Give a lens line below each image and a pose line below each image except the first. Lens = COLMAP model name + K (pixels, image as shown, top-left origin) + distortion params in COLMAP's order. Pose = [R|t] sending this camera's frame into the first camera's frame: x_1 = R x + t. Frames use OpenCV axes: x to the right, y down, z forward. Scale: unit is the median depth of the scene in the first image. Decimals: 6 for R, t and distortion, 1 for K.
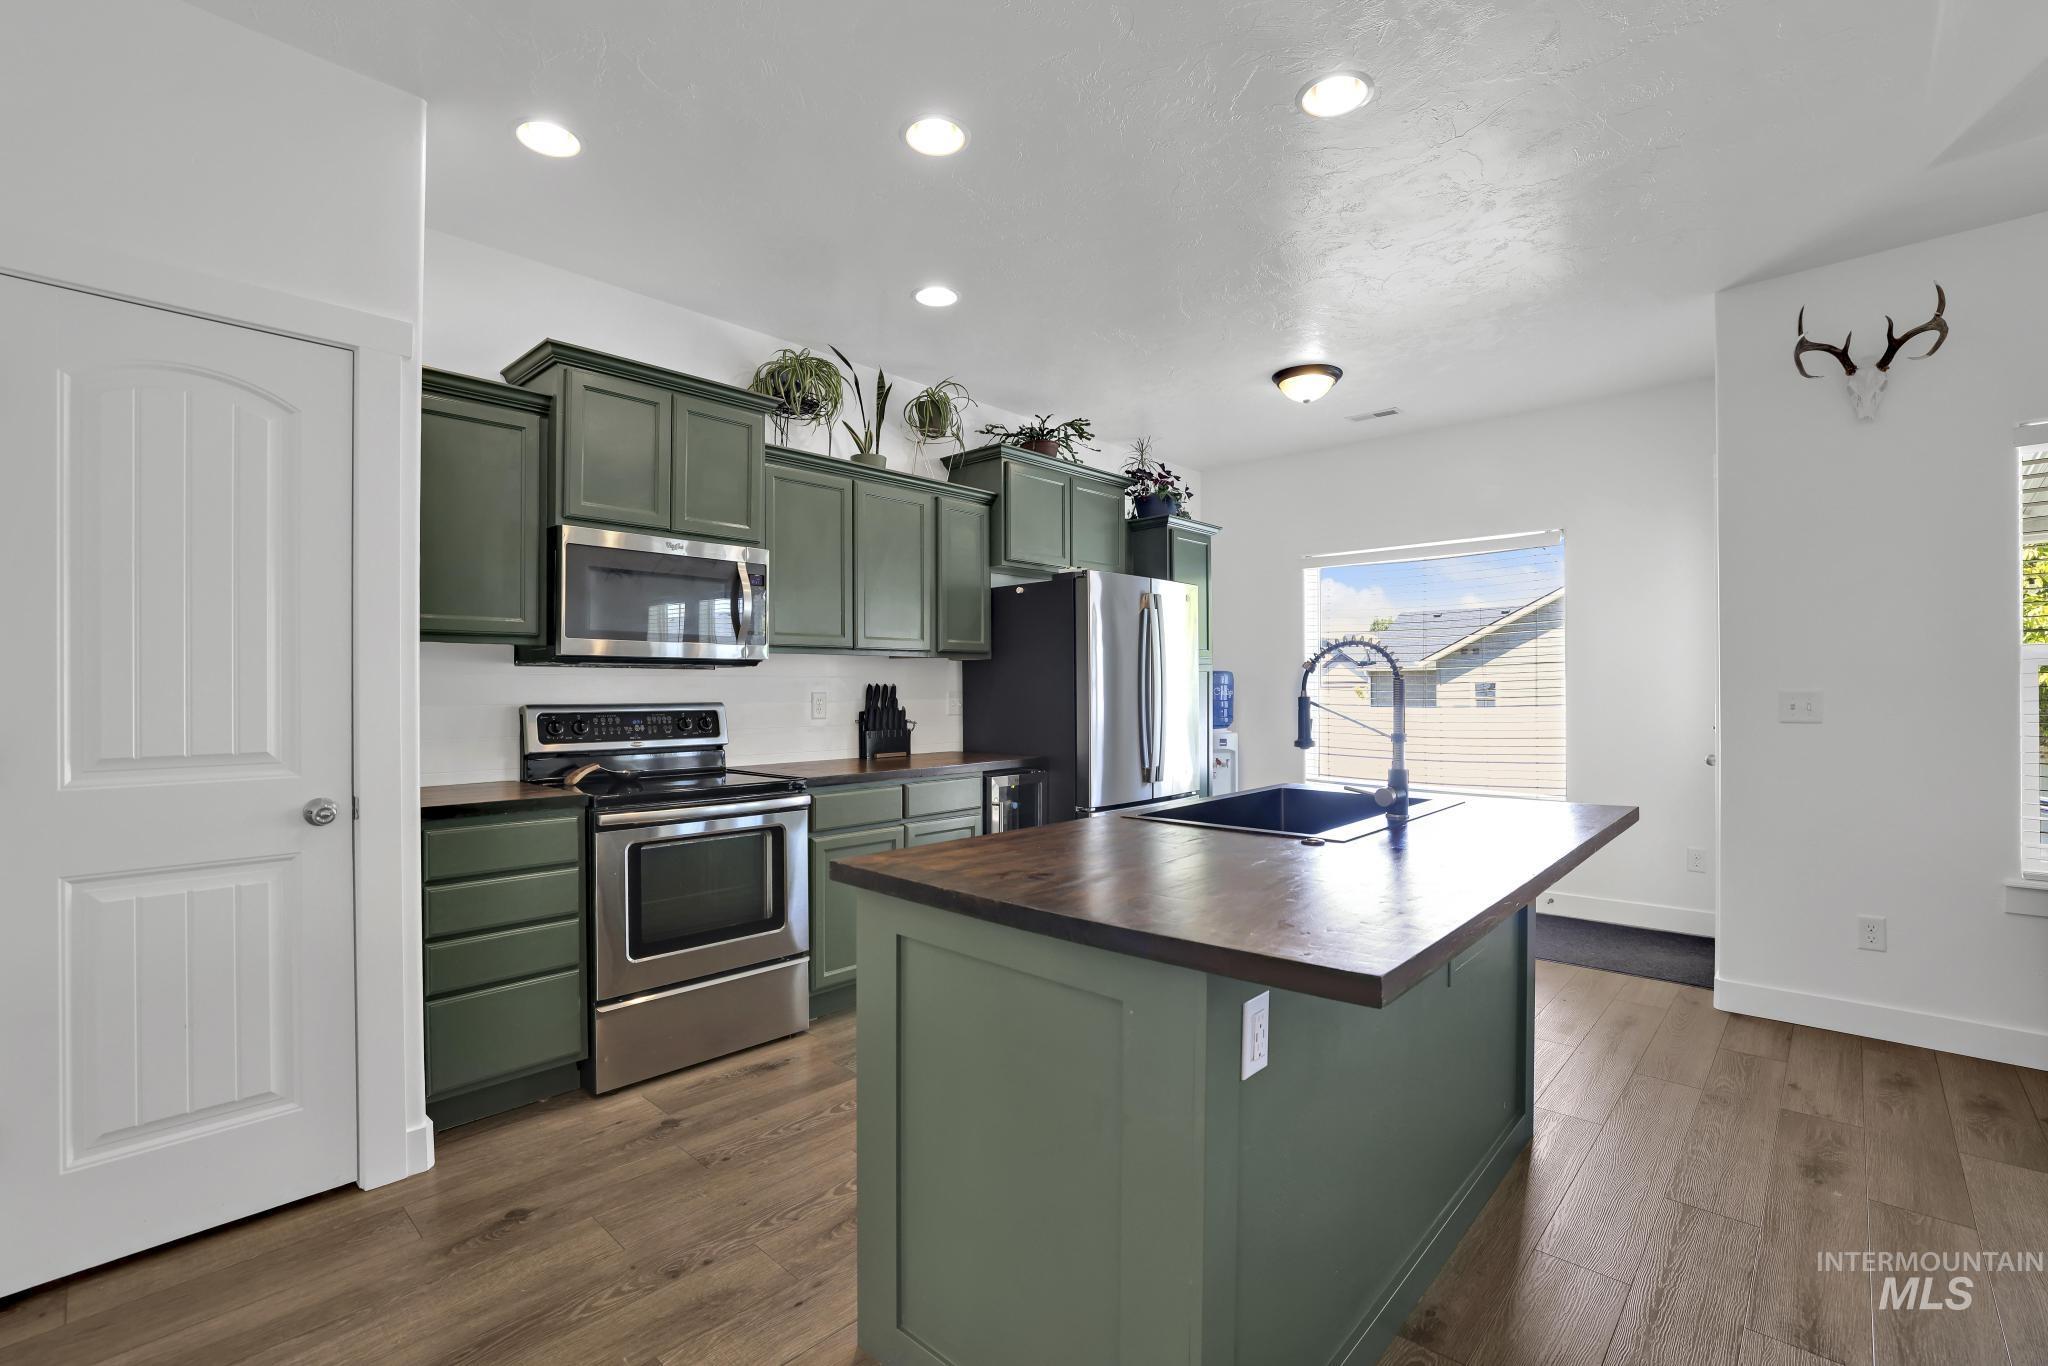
lens RADIAL K [[931.2, 0, 1024.0], [0, 931.2, 683.0], [0, 0, 1]] dist [-0.000128, -0.000020]
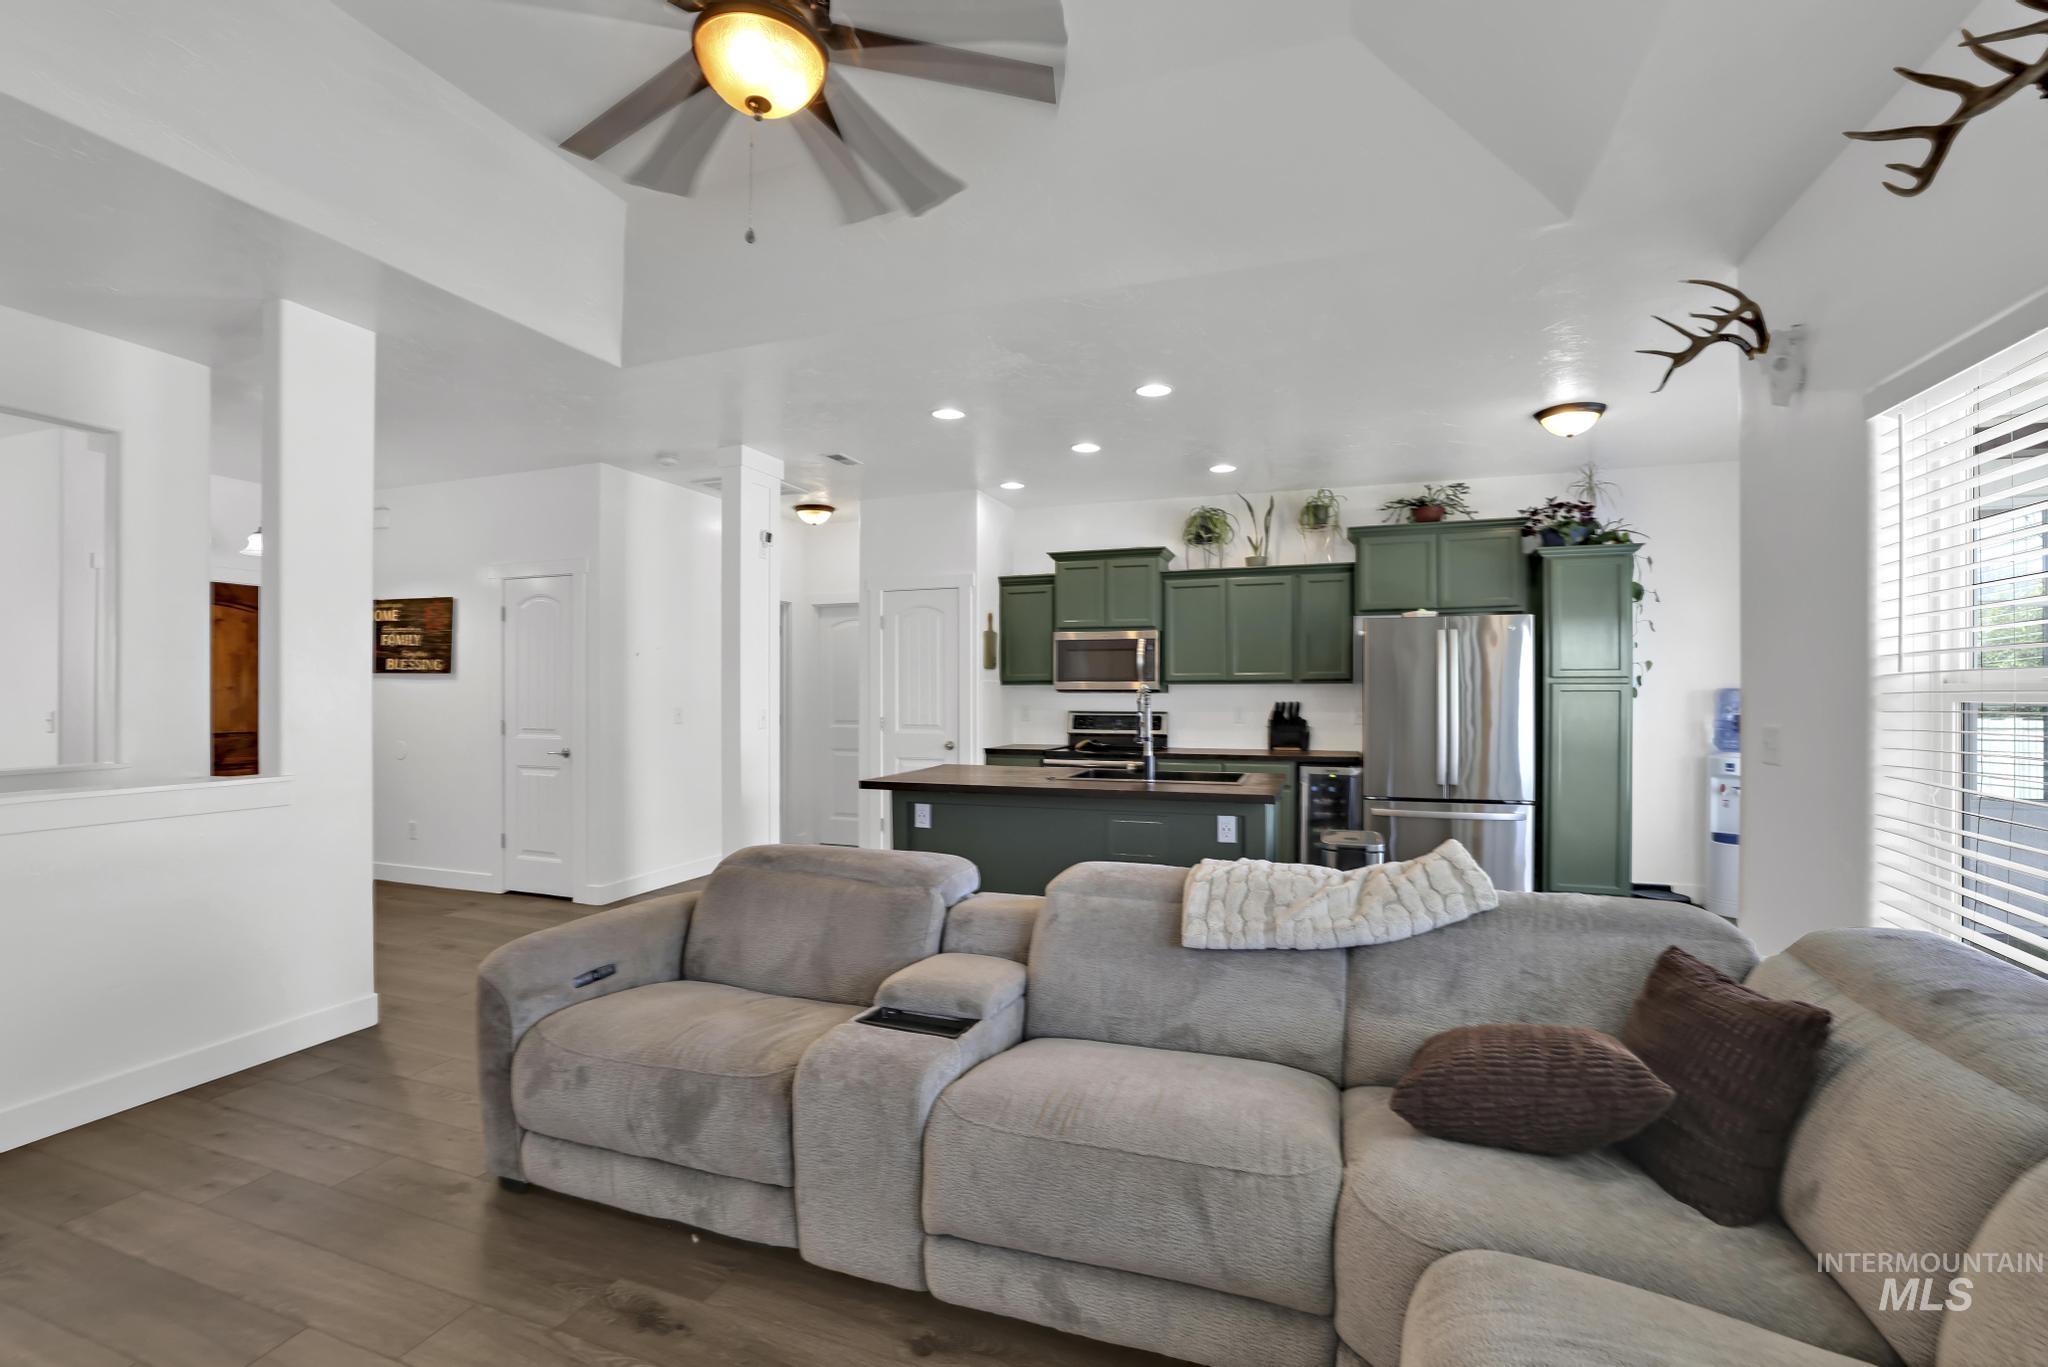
lens RADIAL K [[881.9, 0, 1024.0], [0, 881.9, 683.5], [0, 0, 1]] dist [-0.000588, -0.000221]
pose [[0.443750, -0.008188, -0.896113, 1.193222], [0.001891, 0.999965, -0.008200, -0.022683], [0.896148, 0.001945, 0.443750, -0.018958]]
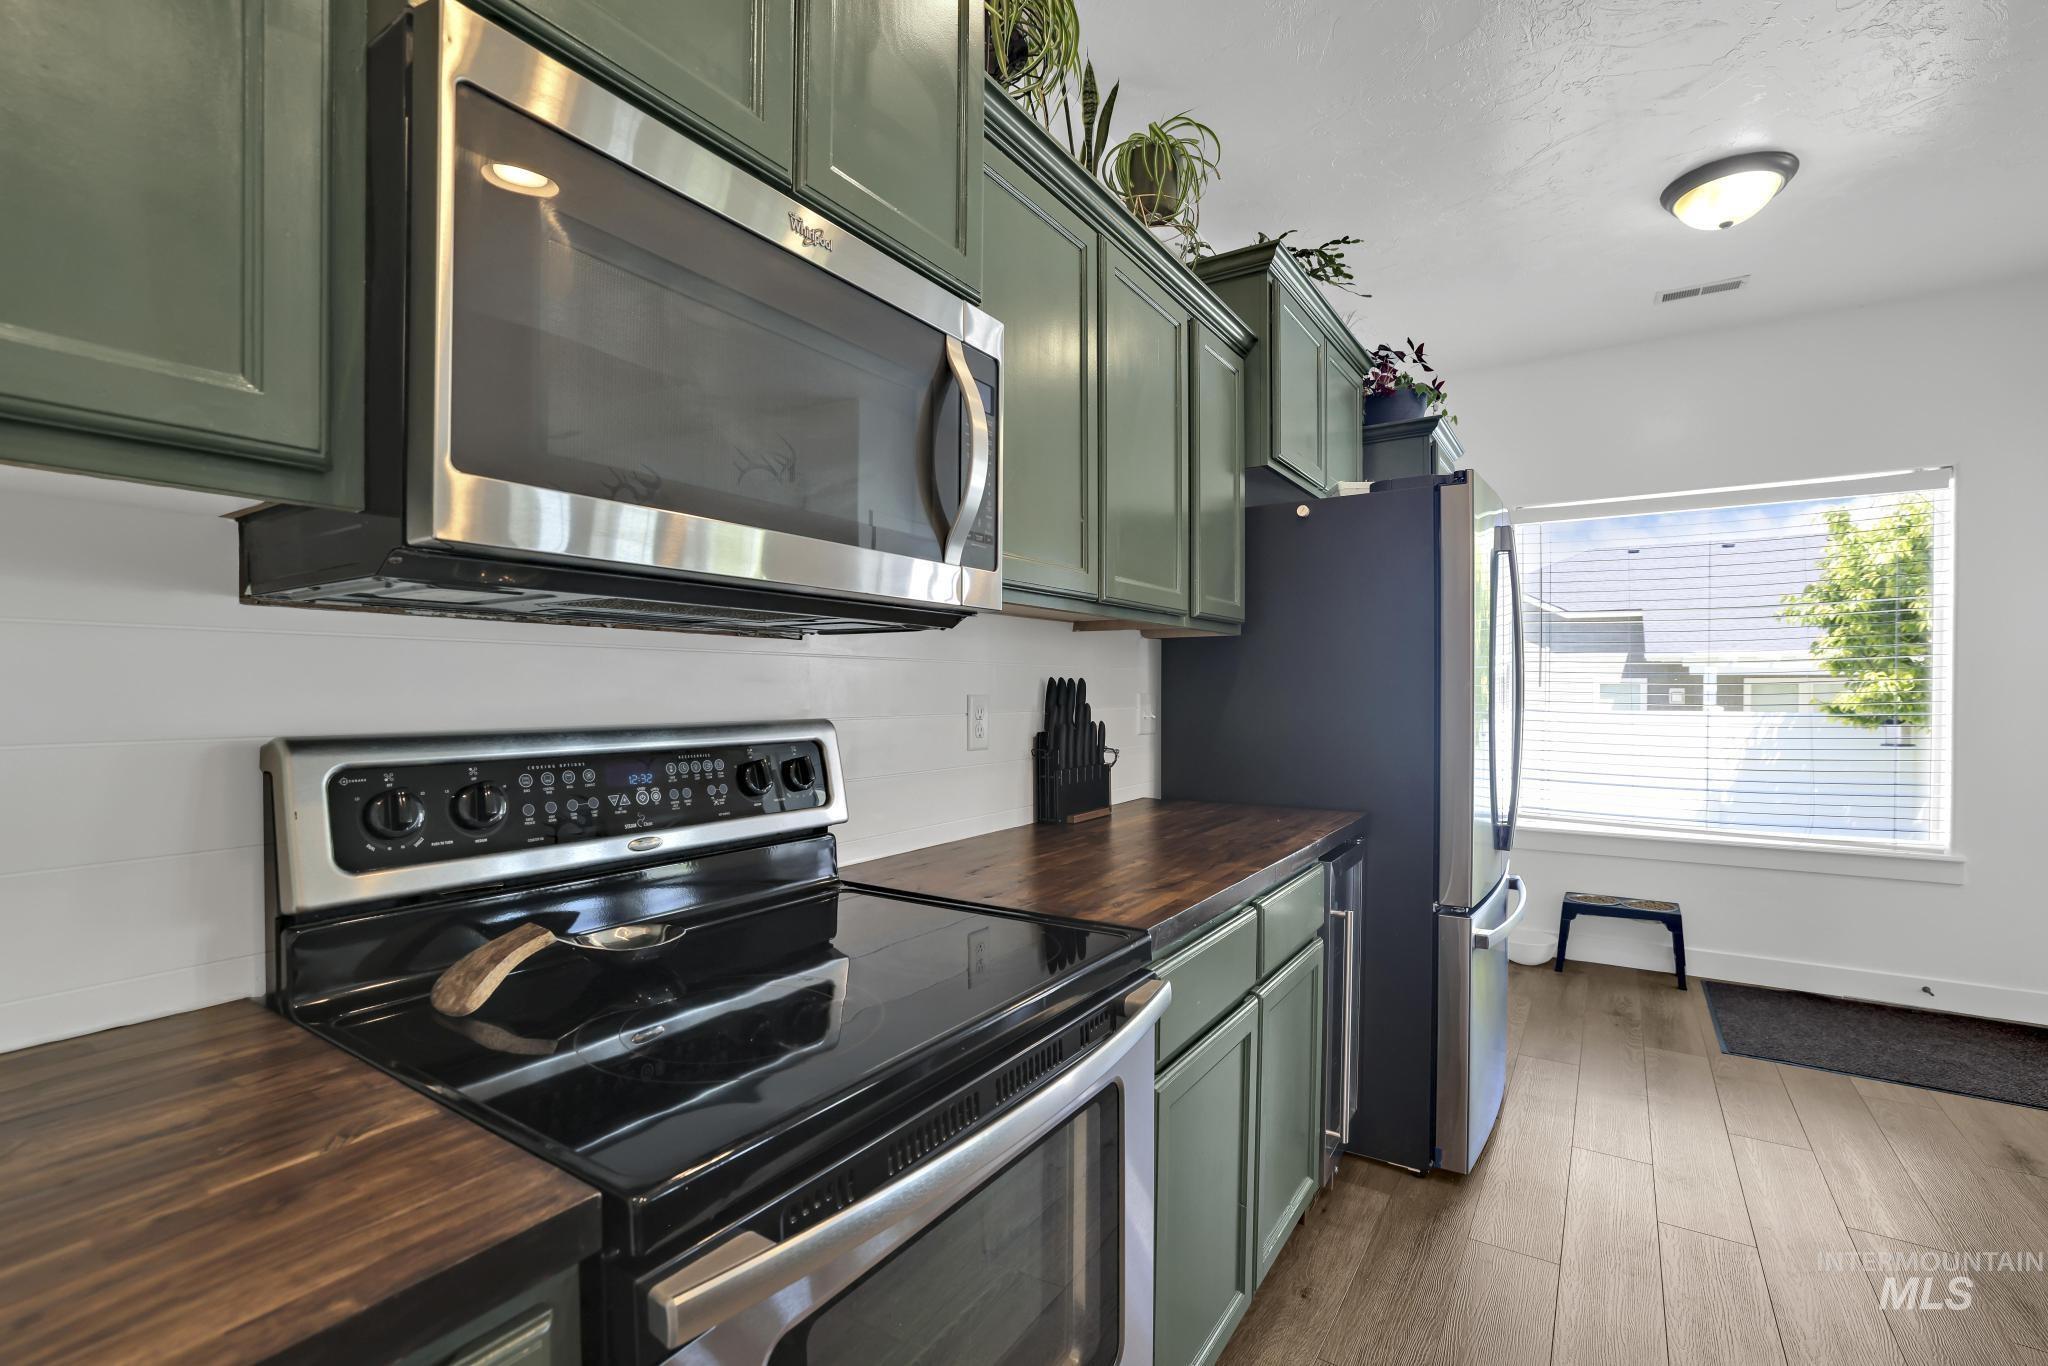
lens RADIAL K [[905.7, 0, 1031.4], [0, 905.7, 691.5], [0, 0, 1]] dist [-0.003372, -0.000239]
pose [[0.985105, 0.002256, 0.171938, -0.331386], [-0.004086, 0.999939, 0.010291, 0.004348], [-0.171904, -0.010840, 0.985054, 0.639535]]
